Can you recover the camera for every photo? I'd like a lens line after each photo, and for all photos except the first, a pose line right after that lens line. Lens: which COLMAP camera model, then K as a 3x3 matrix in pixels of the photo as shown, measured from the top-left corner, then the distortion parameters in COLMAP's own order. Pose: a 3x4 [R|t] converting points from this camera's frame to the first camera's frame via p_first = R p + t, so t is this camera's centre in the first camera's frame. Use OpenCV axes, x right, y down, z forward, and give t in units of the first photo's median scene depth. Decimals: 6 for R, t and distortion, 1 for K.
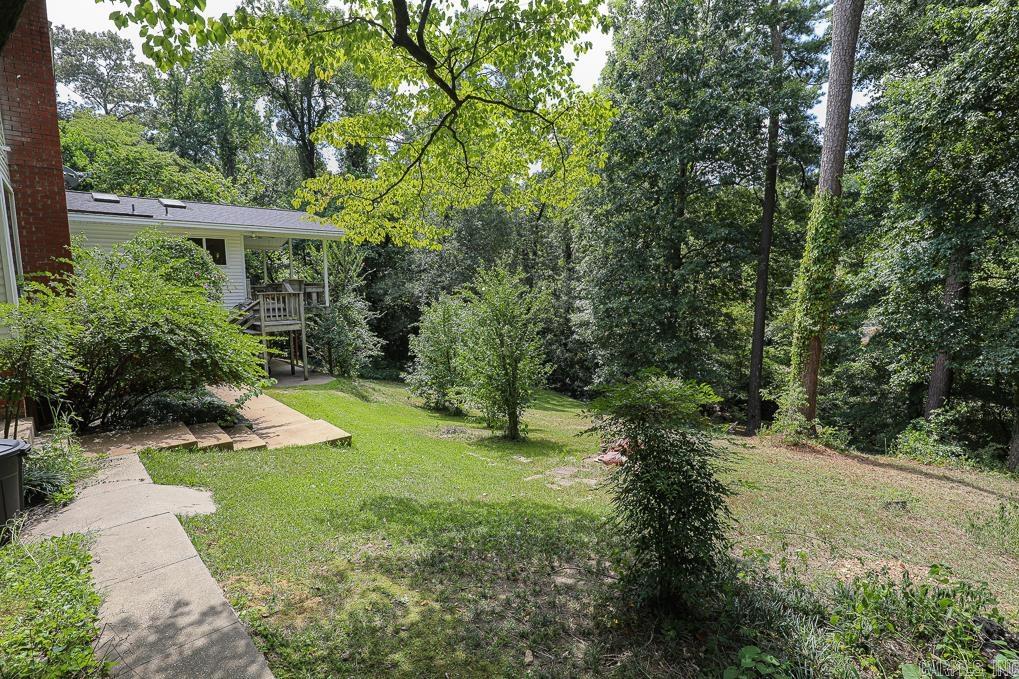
lens RADIAL K [[462.4, 0, 509.1], [0, 462.4, 342.0], [0, 0, 1]] dist [-0.025894, 0.008771]
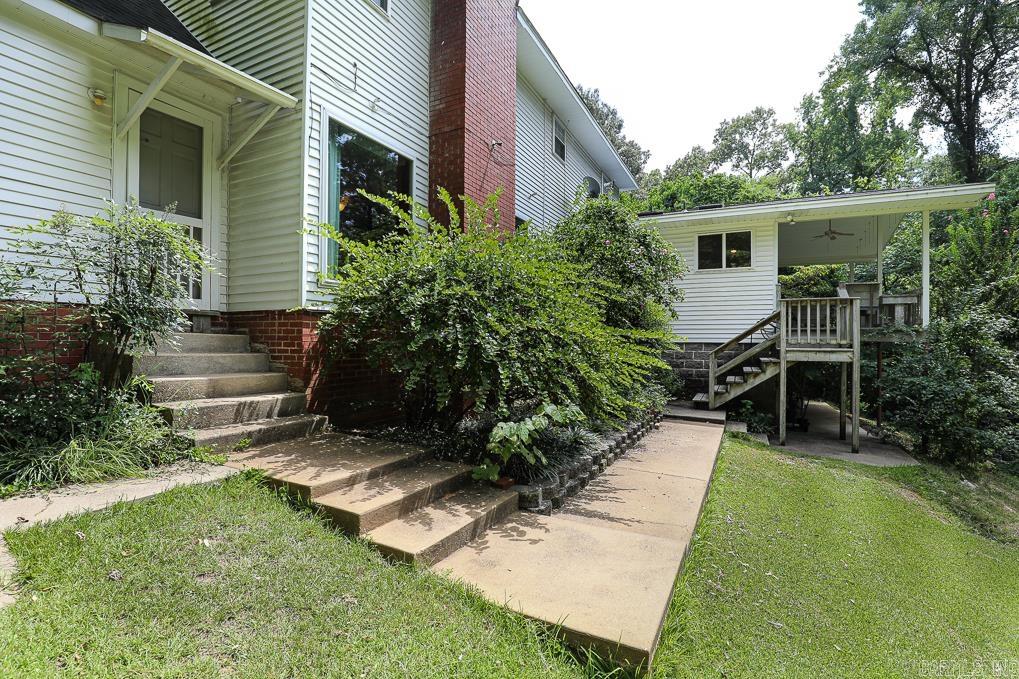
lens RADIAL K [[465.1, 0, 507.8], [0, 465.1, 336.7], [0, 0, 1]] dist [-0.045764, 0.010699]
pose [[0.330021, 0.001100, -0.943973, -0.054502], [-0.127140, 0.990940, -0.043294, 0.018967], [0.935373, 0.134304, 0.327170, 0.368038]]
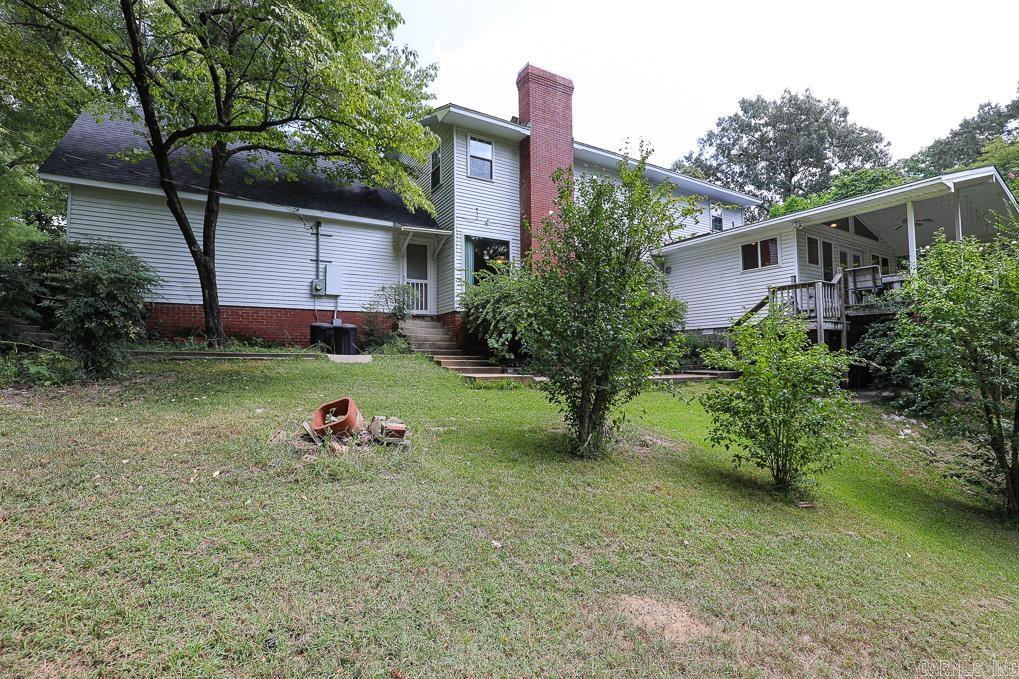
lens RADIAL K [[462.4, 0, 509.1], [0, 462.4, 342.0], [0, 0, 1]] dist [-0.025894, 0.008771]
pose [[-0.233289, -0.036741, -0.971713, 0.353046], [-0.116282, 0.993170, -0.009635, 0.054640], [0.965430, 0.110745, -0.235968, 0.614185]]
